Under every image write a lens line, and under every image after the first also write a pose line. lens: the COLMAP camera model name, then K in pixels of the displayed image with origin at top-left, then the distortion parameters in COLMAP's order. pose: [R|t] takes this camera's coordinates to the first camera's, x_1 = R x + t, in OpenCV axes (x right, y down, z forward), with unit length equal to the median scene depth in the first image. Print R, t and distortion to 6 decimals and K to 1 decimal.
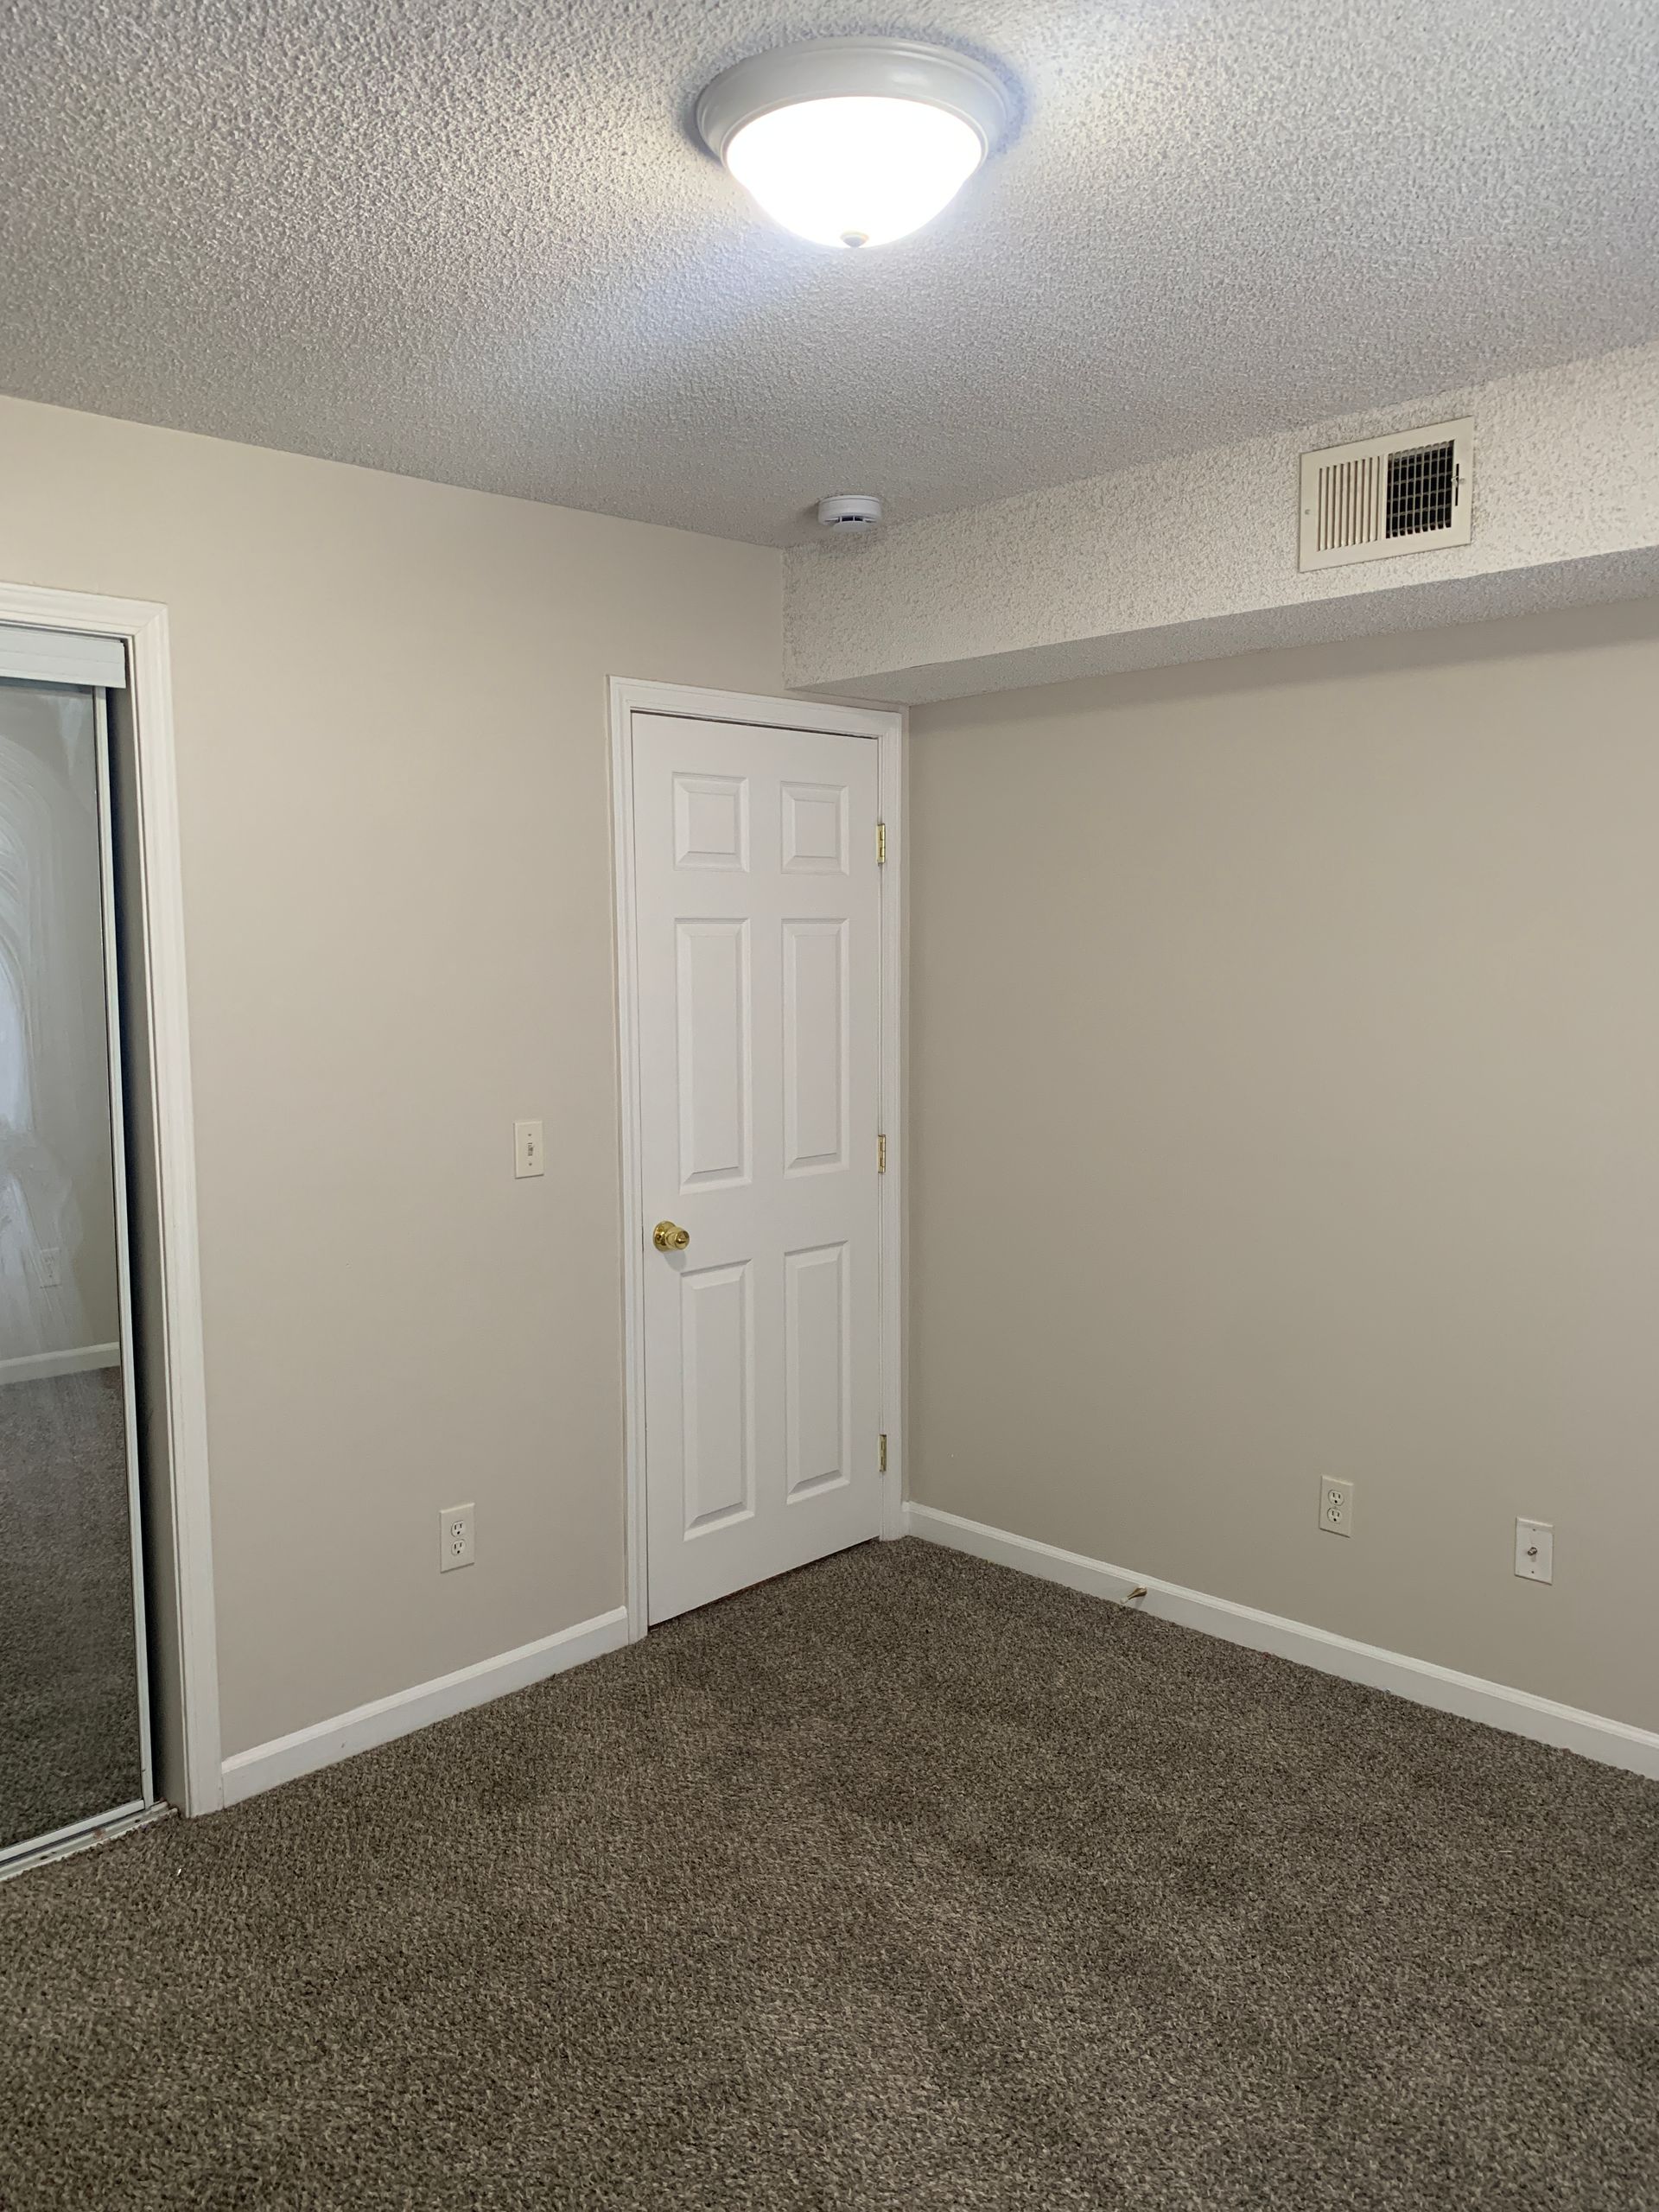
lens RADIAL K [[1666.2, 0, 817.9], [0, 1666.2, 1092.6], [0, 0, 1]] dist [0.126752, -0.243626]
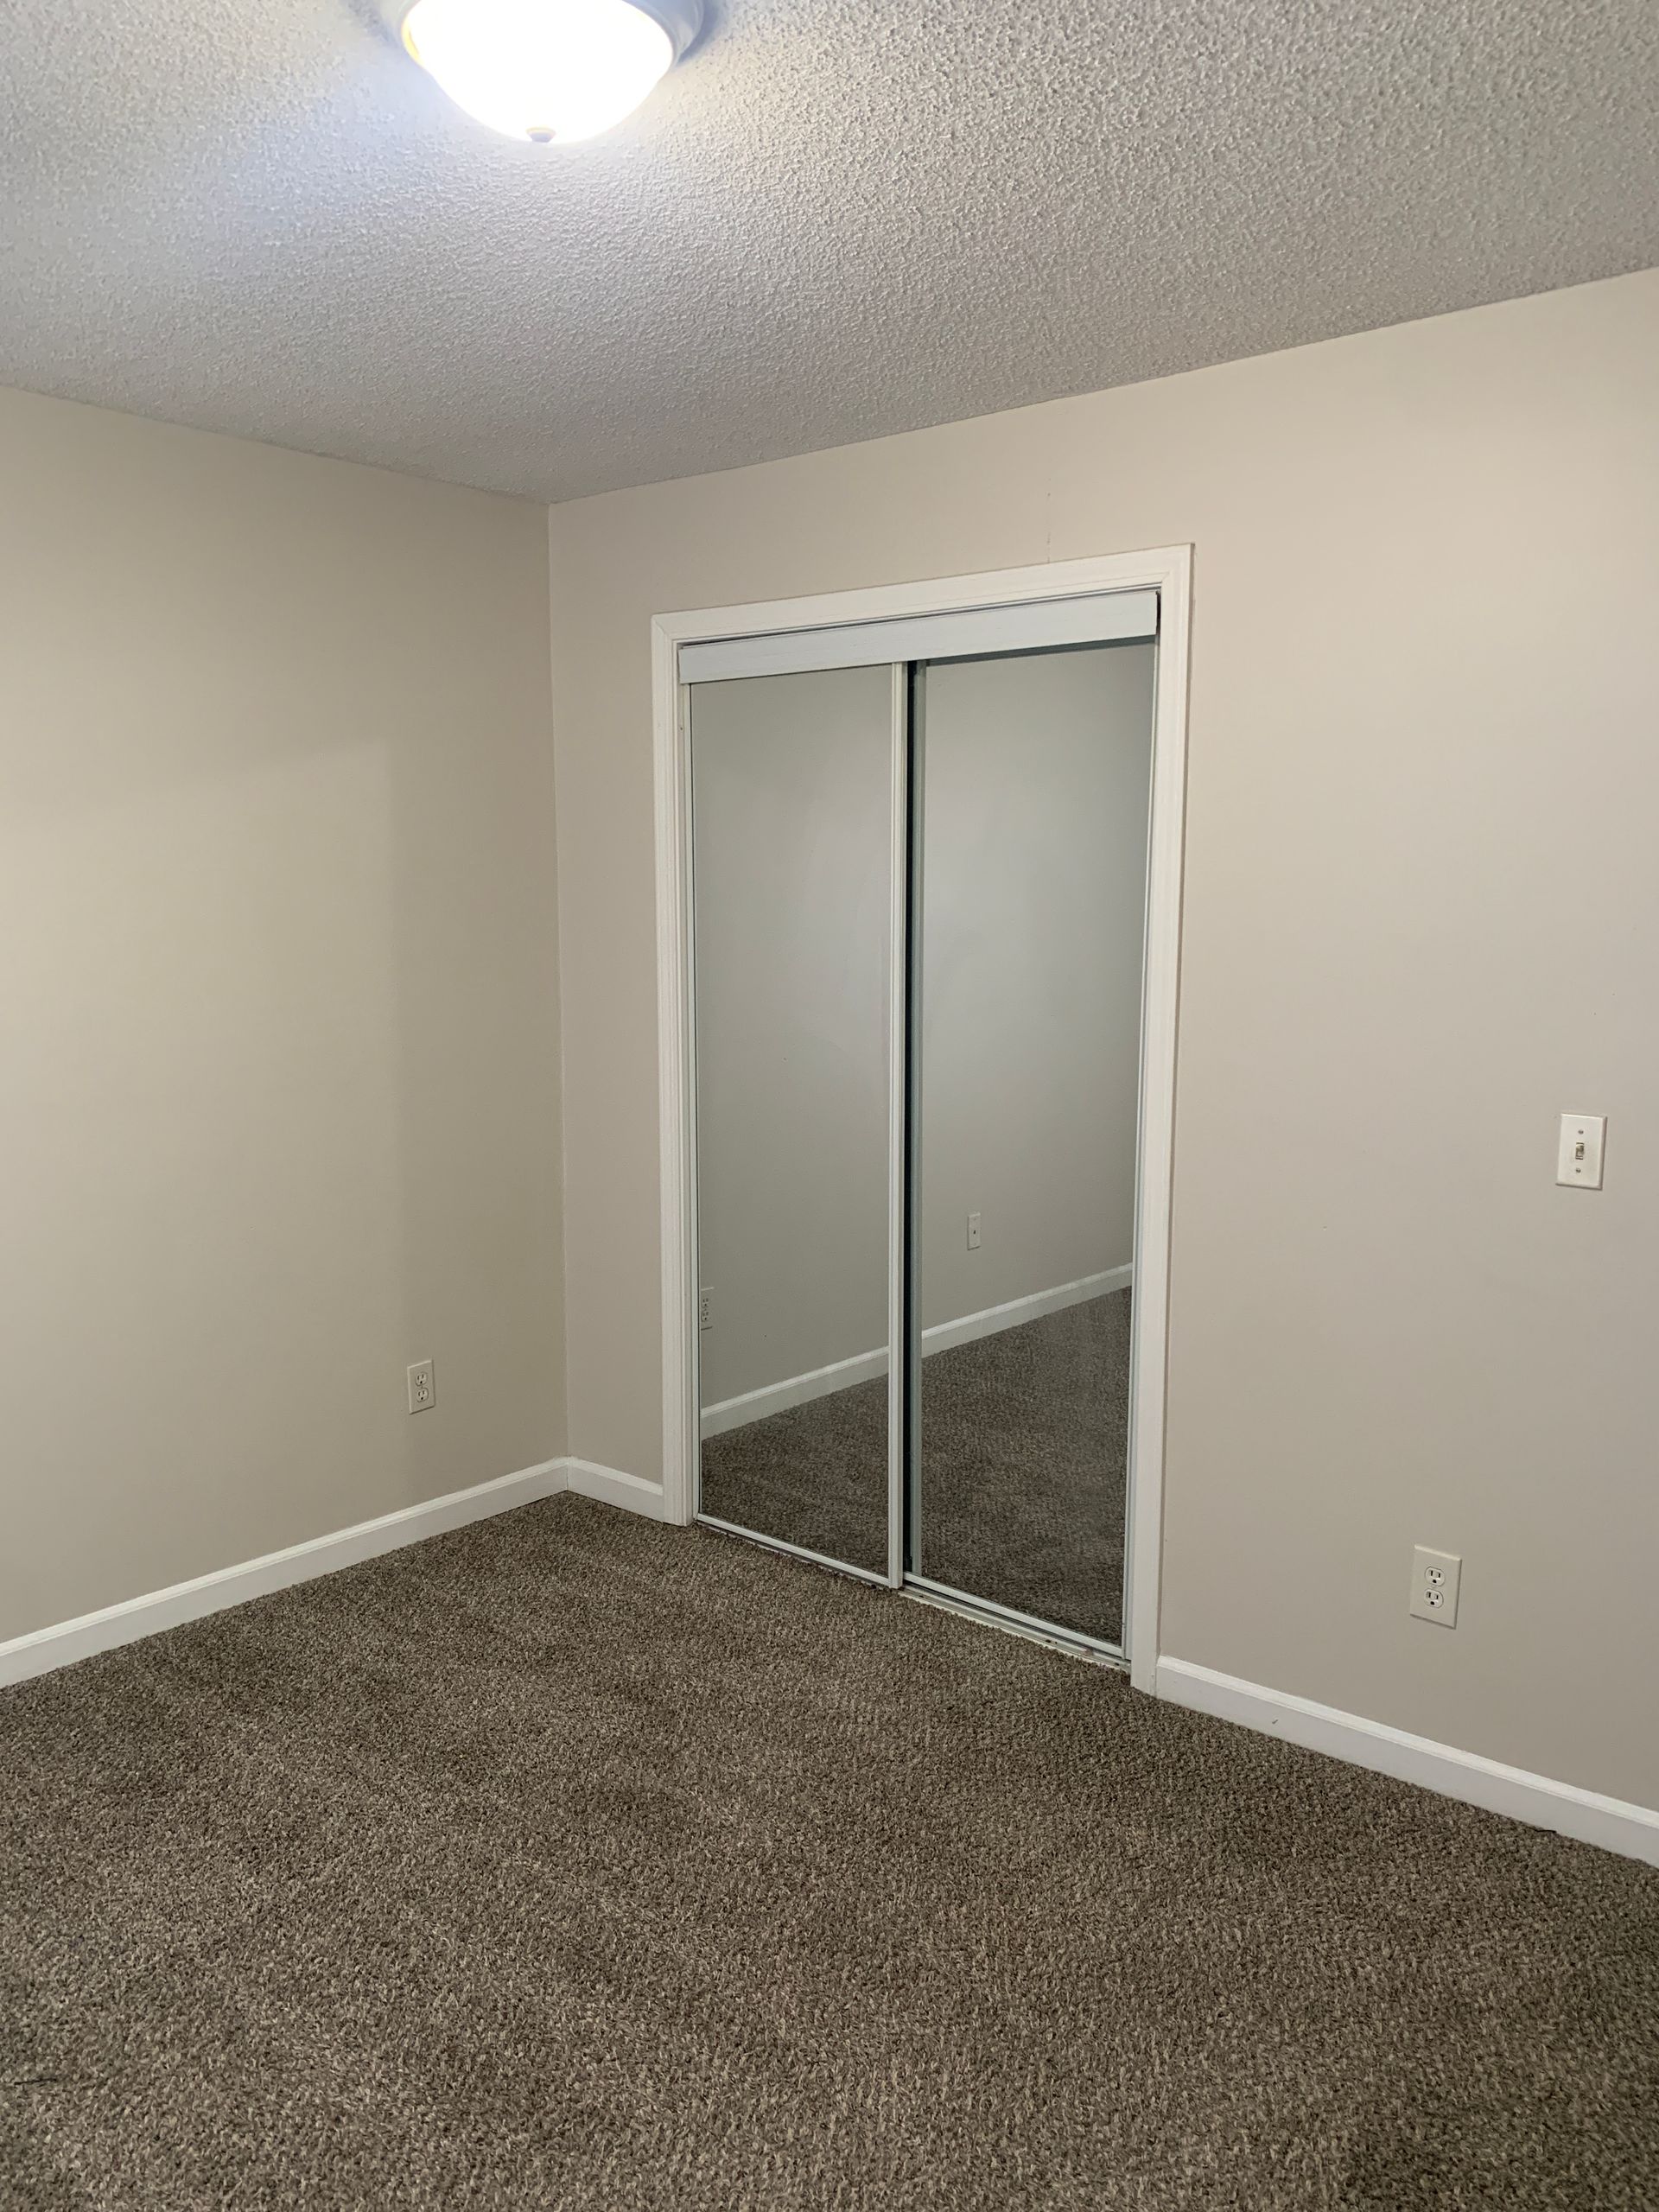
lens RADIAL K [[1666.2, 0, 817.9], [0, 1666.2, 1092.6], [0, 0, 1]] dist [0.126752, -0.243626]
pose [[0.091485, 0.137404, -0.986281, 0.614205], [-0.103128, 0.986416, 0.127857, -0.061135], [0.990452, 0.090016, 0.104412, 0.644716]]
